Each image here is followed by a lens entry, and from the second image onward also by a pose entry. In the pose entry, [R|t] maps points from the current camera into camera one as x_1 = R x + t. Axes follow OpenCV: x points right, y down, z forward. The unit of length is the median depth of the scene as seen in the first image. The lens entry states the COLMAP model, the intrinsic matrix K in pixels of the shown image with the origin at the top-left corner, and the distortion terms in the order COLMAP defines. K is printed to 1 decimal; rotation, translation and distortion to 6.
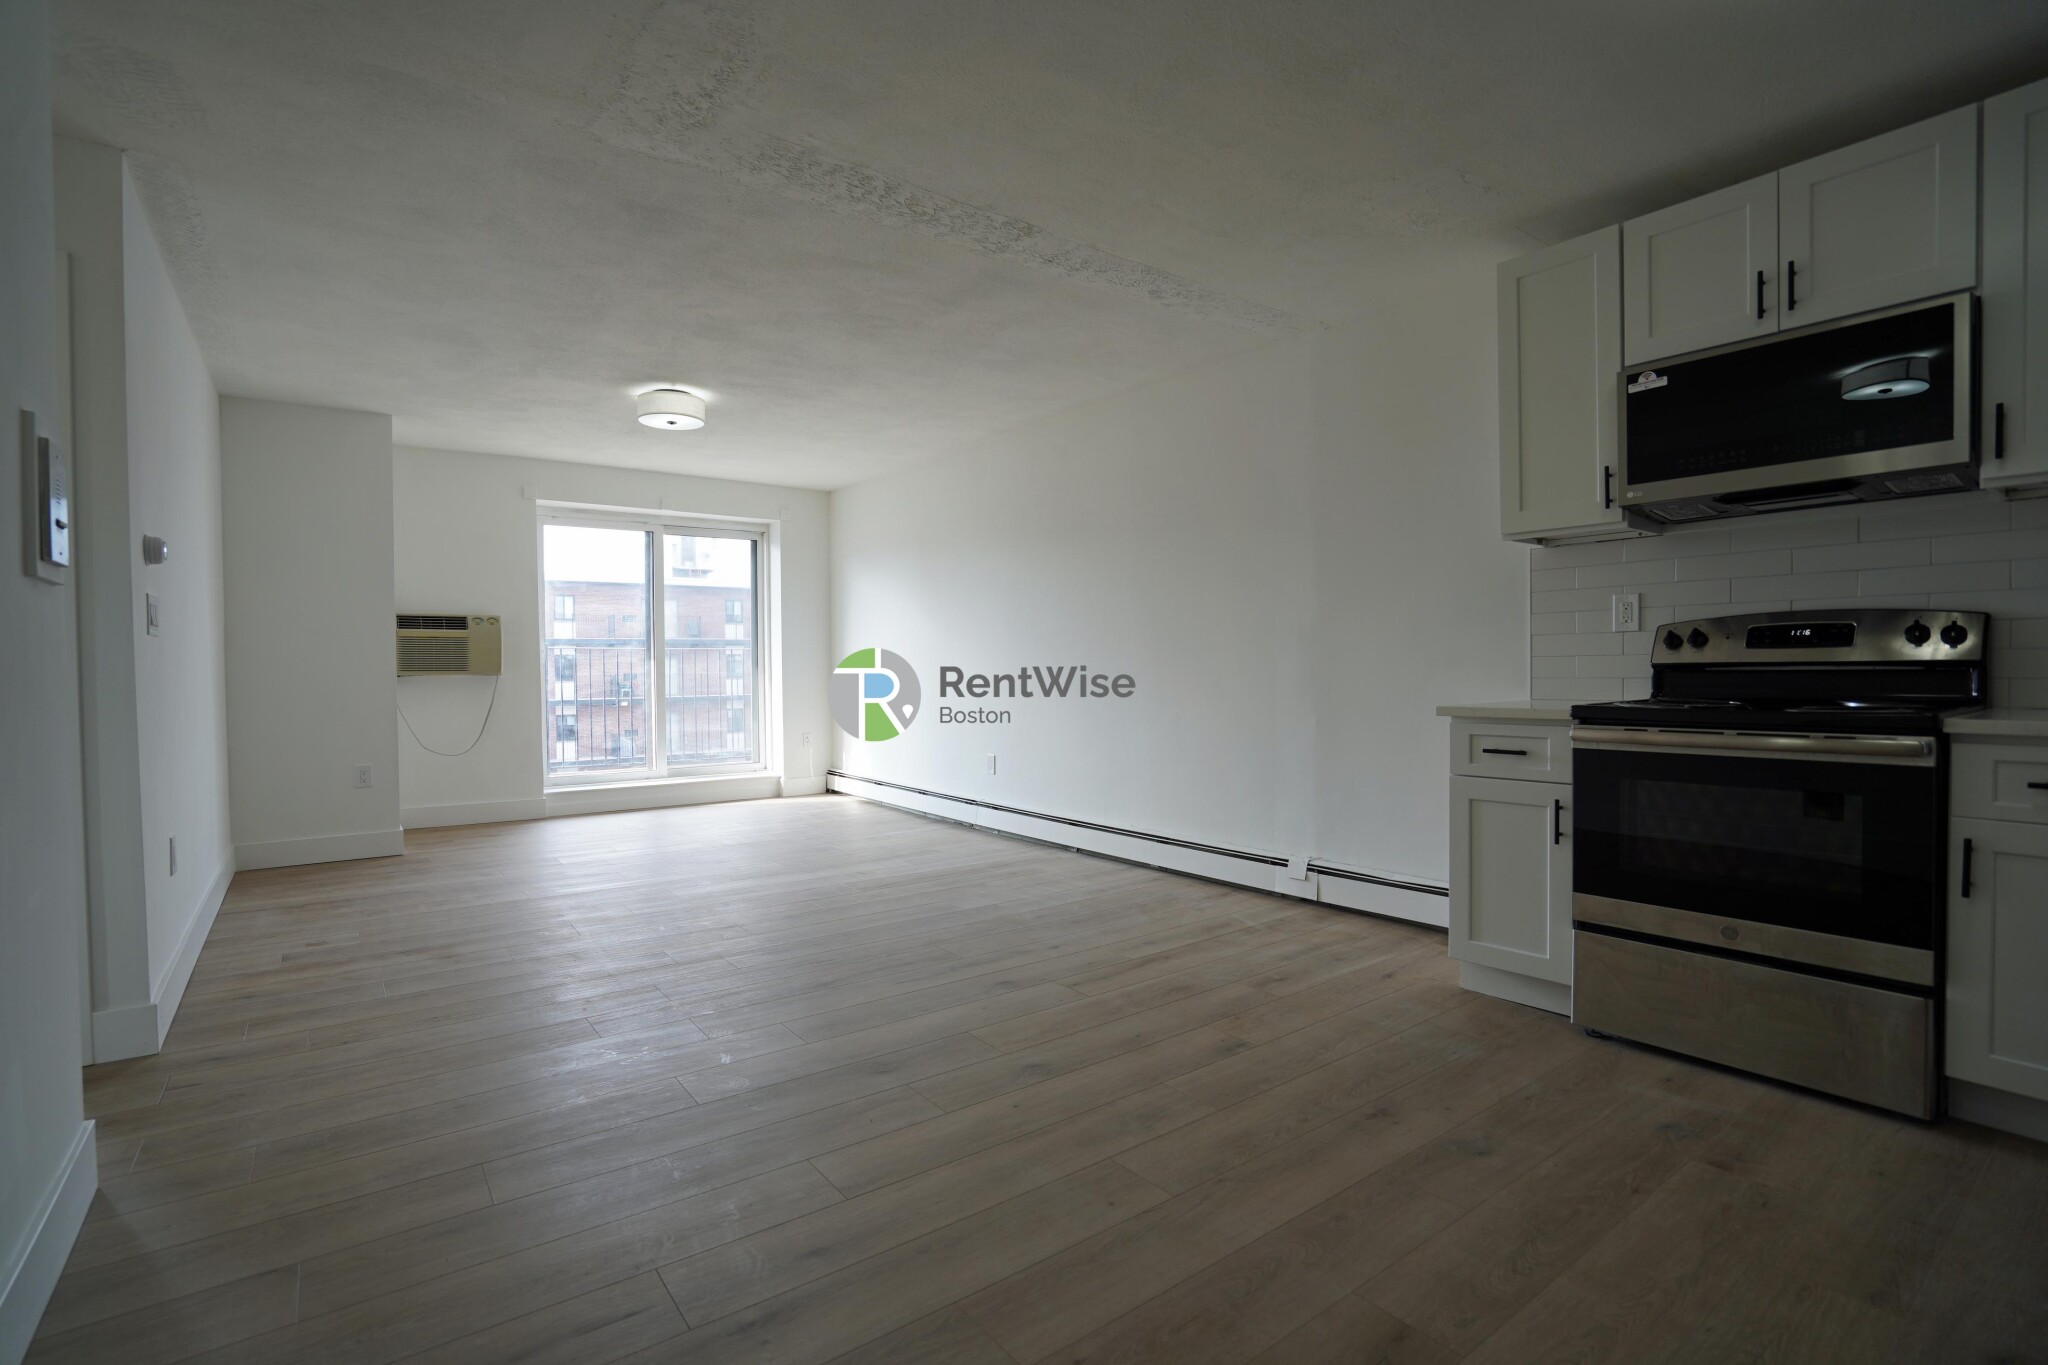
lens RADIAL K [[963.8, 0, 1014.7], [0, 963.8, 682.7], [0, 0, 1]] dist [-0.025651, 0.005620]
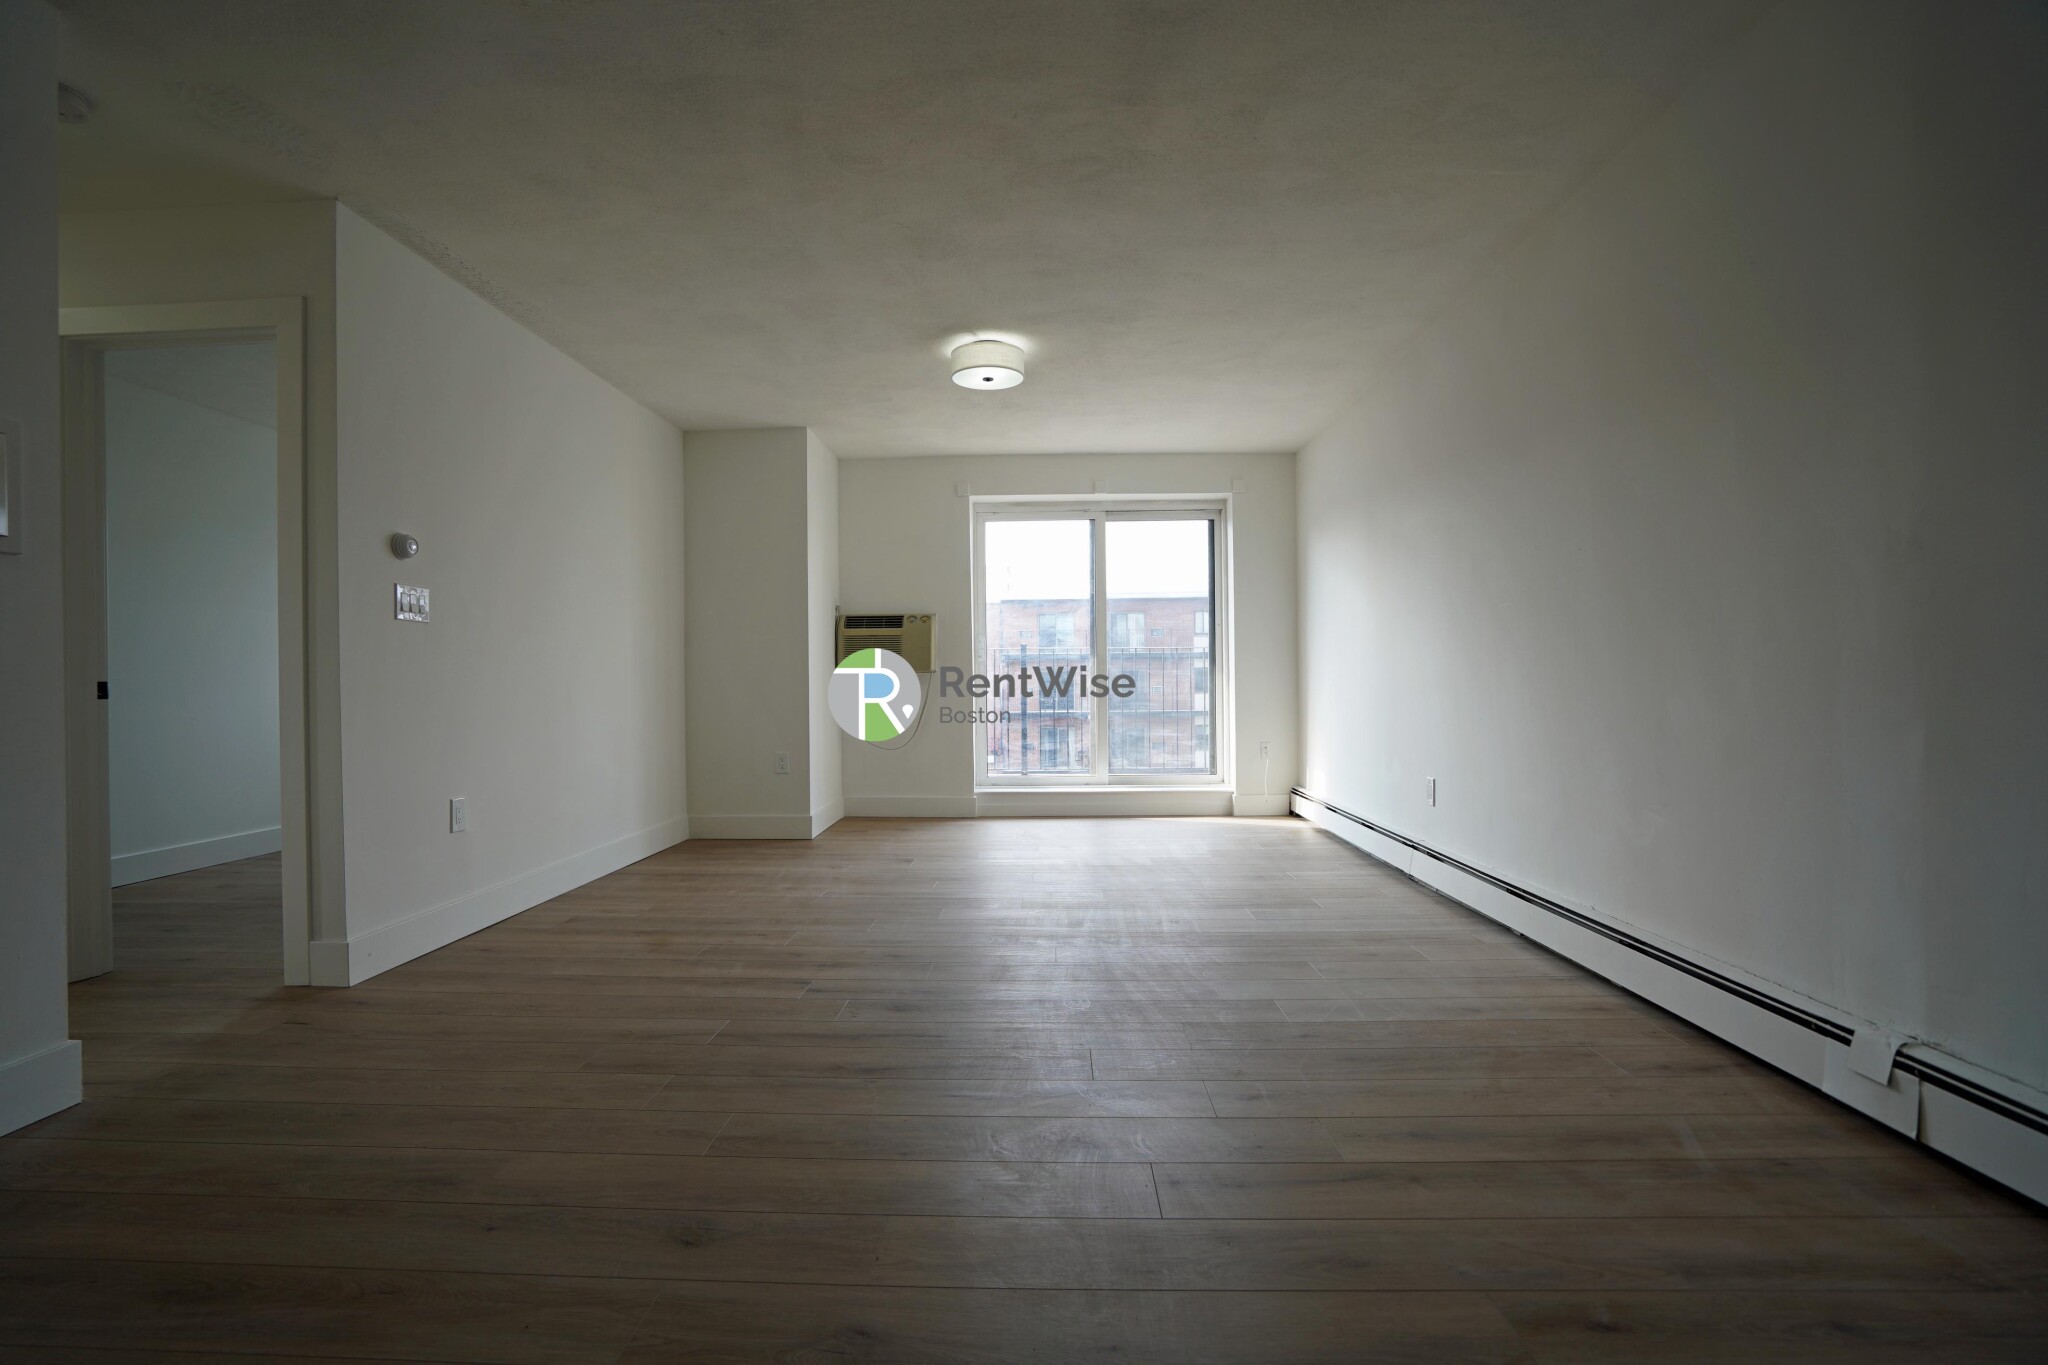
lens RADIAL K [[963.8, 0, 1017.9], [0, 963.8, 686.2], [0, 0, 1]] dist [-0.025651, 0.005620]
pose [[0.773048, -0.000341, -0.634347, 0.175669], [-0.007585, 0.999923, -0.009781, 0.015752], [0.634302, 0.012373, 0.772987, 0.256616]]
